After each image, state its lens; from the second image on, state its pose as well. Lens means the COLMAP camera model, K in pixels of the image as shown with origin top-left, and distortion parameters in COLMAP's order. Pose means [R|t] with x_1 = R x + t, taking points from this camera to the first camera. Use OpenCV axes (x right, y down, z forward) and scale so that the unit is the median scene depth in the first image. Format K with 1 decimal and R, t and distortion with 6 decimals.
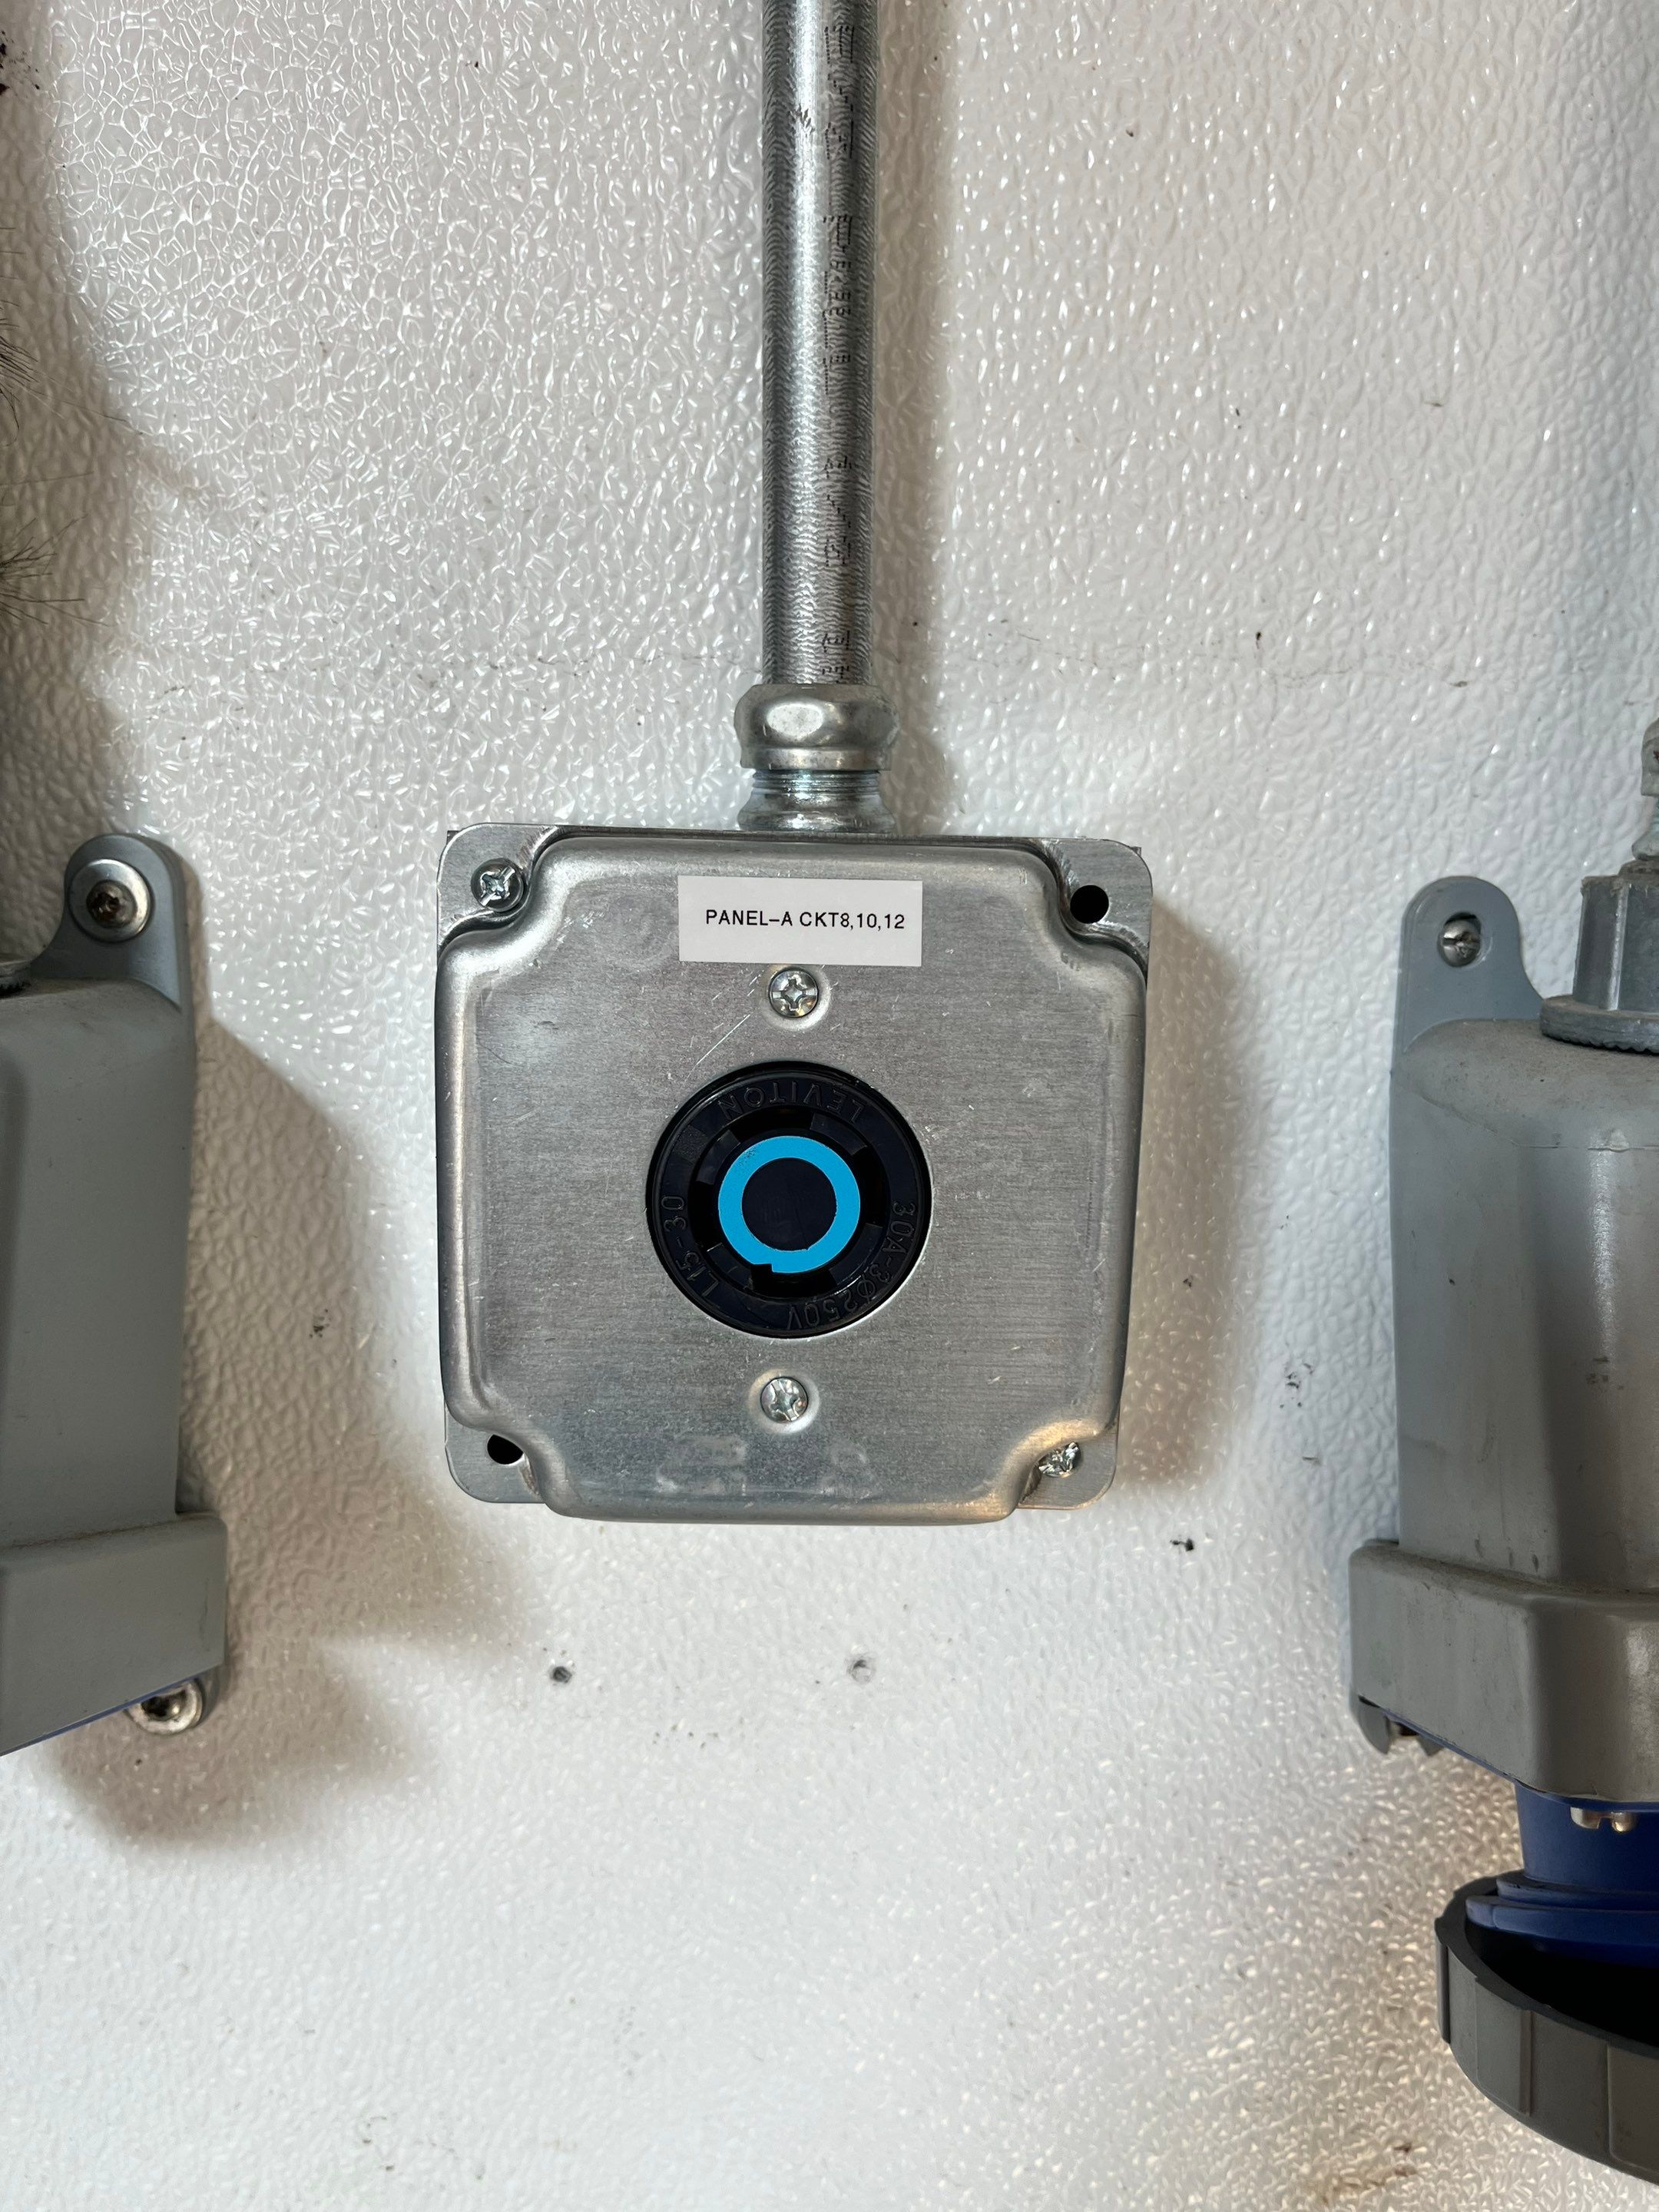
lens RADIAL K [[1753.1, 0, 831.2], [0, 1753.1, 1108.3], [0, 0, 1]] dist [0.040071, -0.085864]
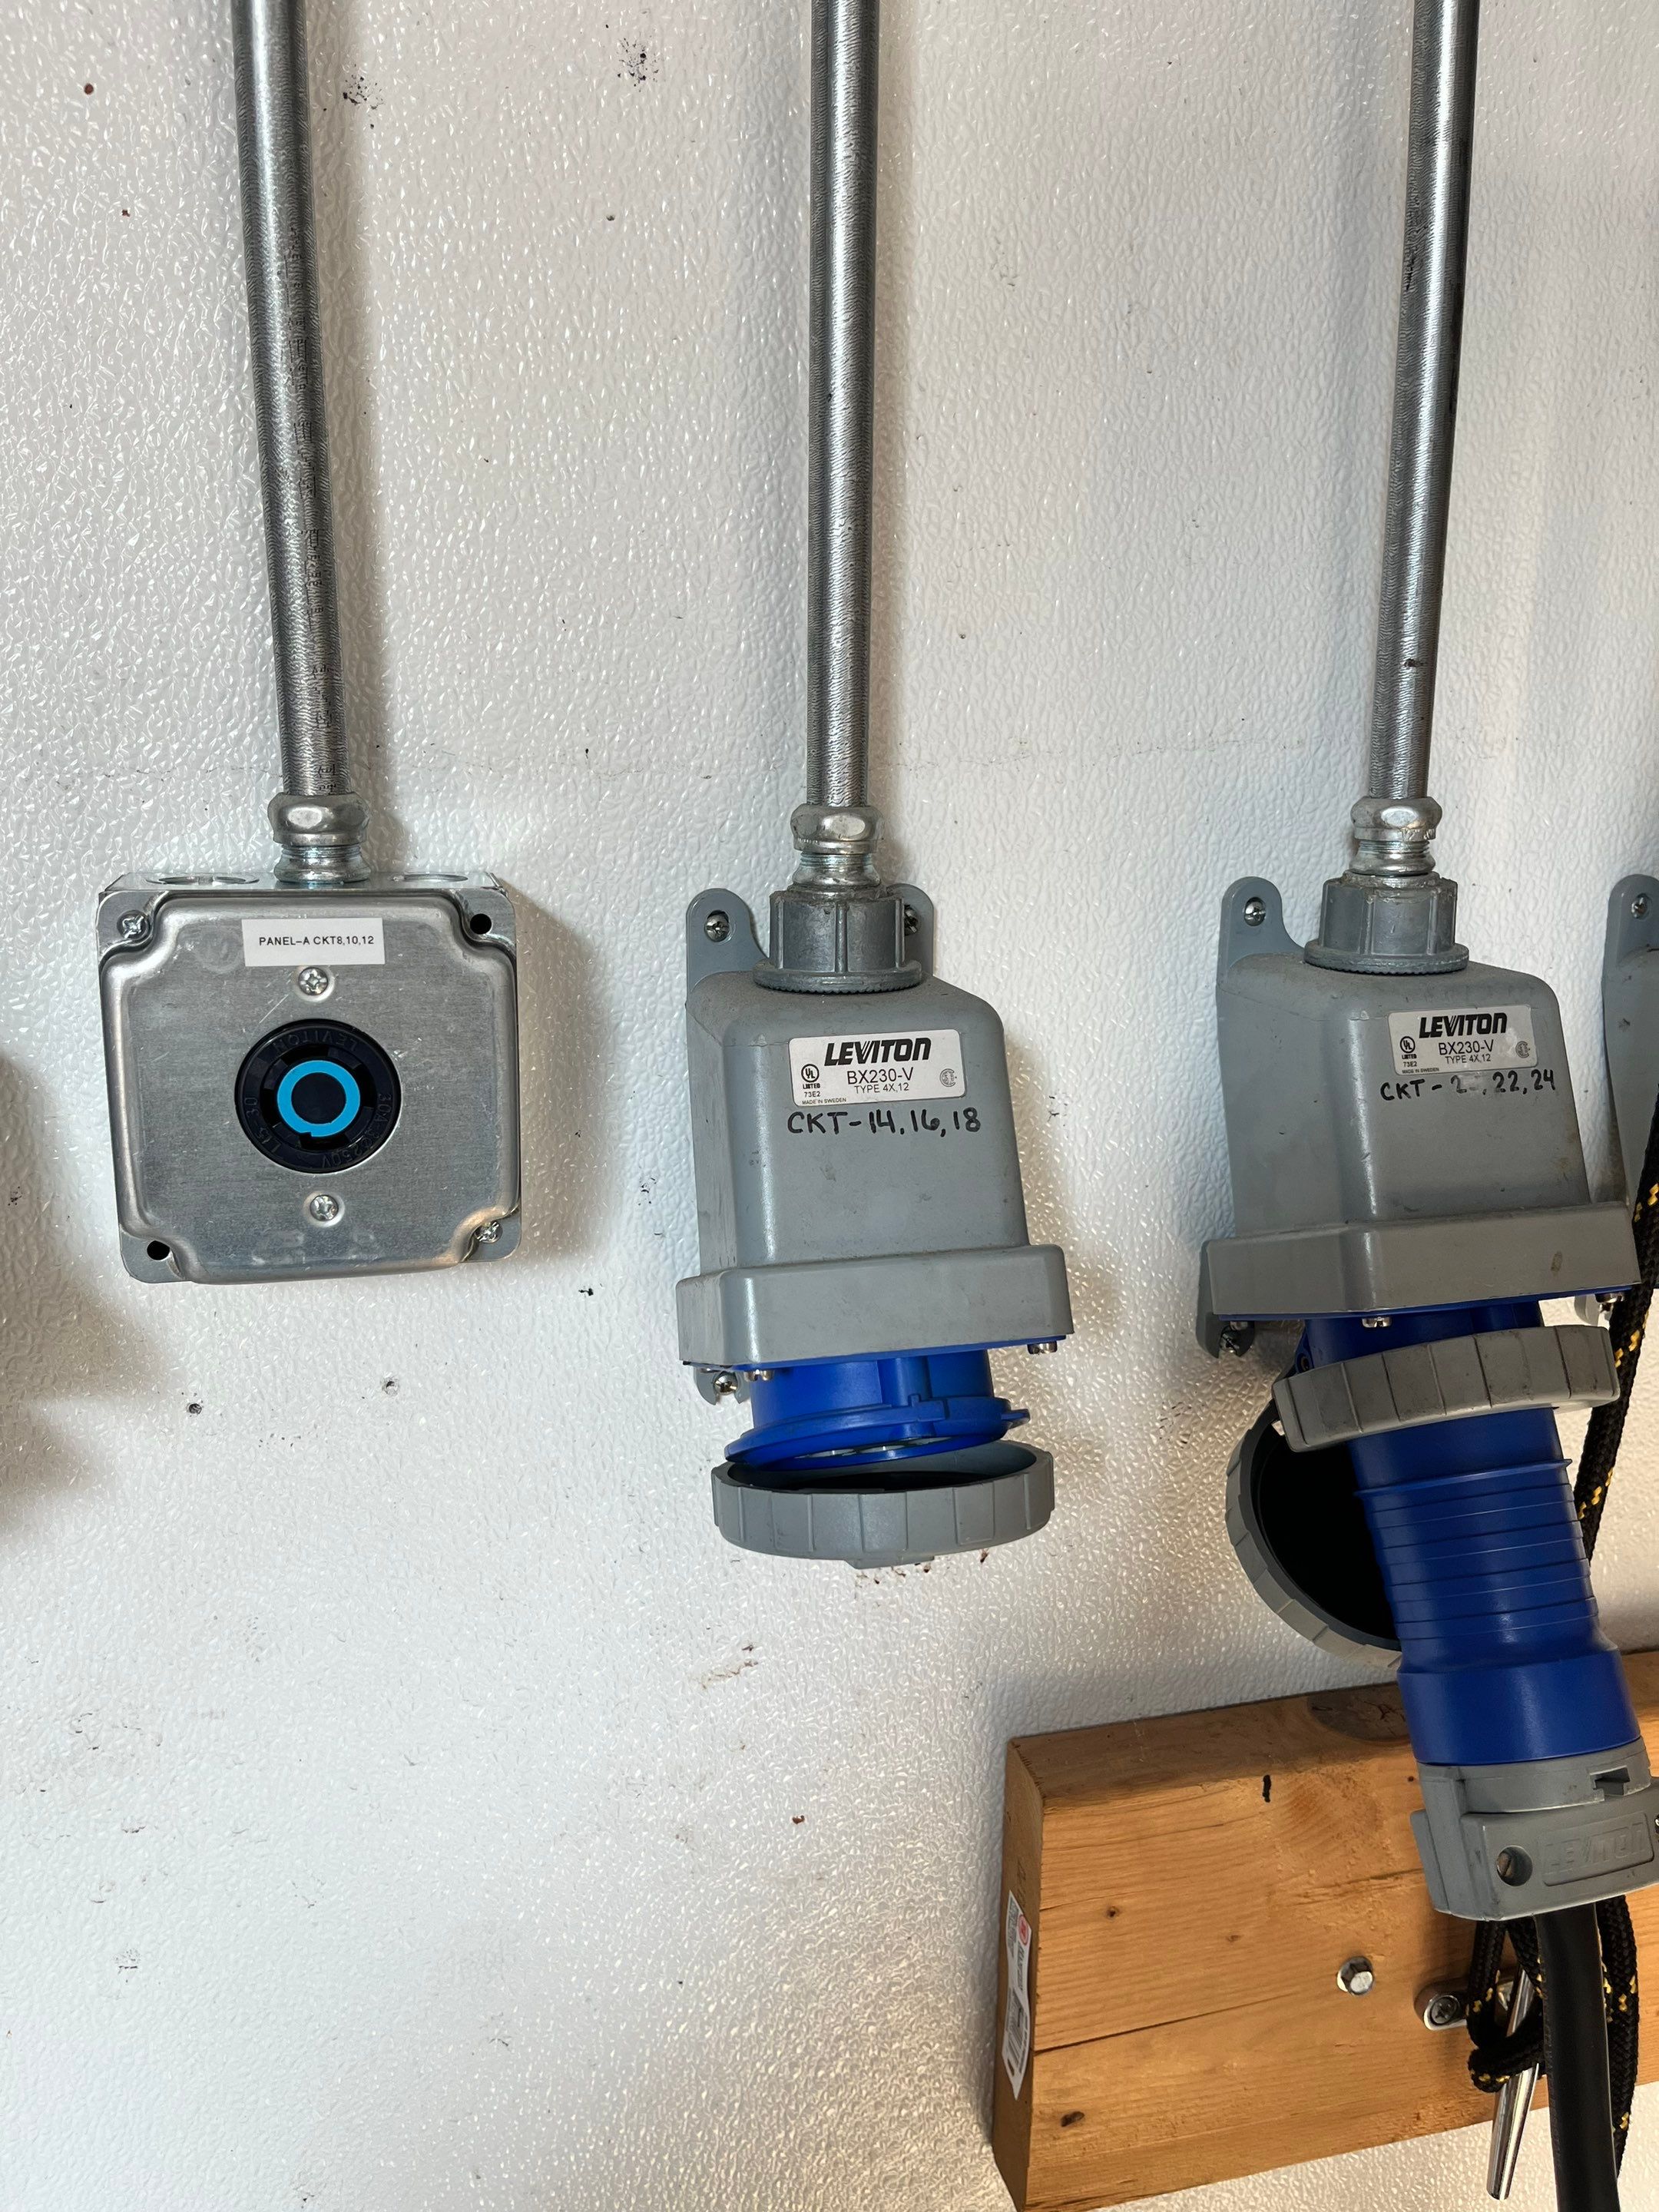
lens RADIAL K [[1710.6, 0, 809.2], [0, 1710.6, 1124.0], [0, 0, 1]] dist [0.042874, -0.066511]
pose [[0.970989, -0.061828, 0.230993, 0.048089], [0.047031, 0.996505, 0.069031, -0.014506], [-0.234454, -0.056165, 0.970503, -0.709674]]
